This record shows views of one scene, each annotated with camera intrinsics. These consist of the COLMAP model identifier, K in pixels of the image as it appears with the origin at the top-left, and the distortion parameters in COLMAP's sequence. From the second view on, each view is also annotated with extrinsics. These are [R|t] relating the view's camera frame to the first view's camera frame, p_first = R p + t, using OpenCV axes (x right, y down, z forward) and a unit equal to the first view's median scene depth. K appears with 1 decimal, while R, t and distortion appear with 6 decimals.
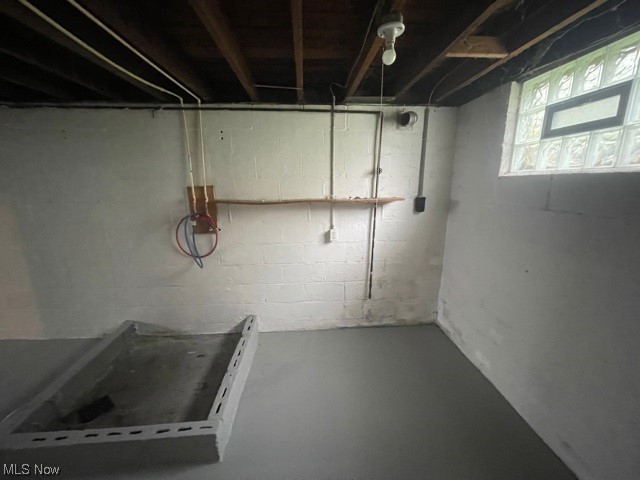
lens RADIAL K [[256.5, 0, 319.2], [0, 256.5, 238.2], [0, 0, 1]] dist [-0.002648, -0.000091]
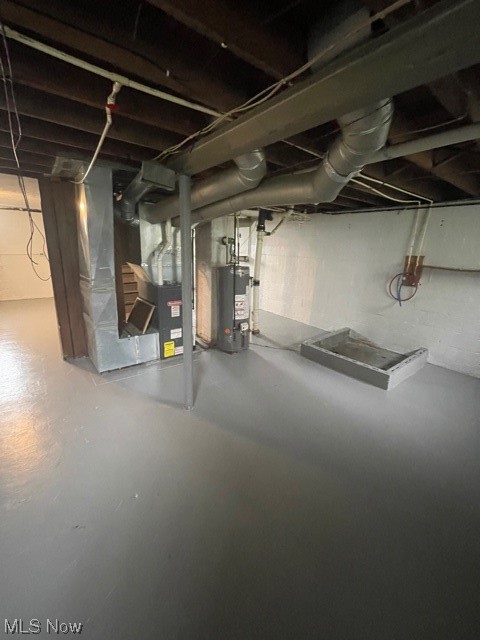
lens RADIAL K [[256.5, 0, 241.1], [0, 256.5, 316.0], [0, 0, 1]] dist [-0.002648, -0.000091]
pose [[0.558753, 0.249779, -0.790826, 0.281395], [-0.210656, 0.965038, 0.155965, 0.136838], [0.802134, 0.079447, 0.591836, -0.777554]]
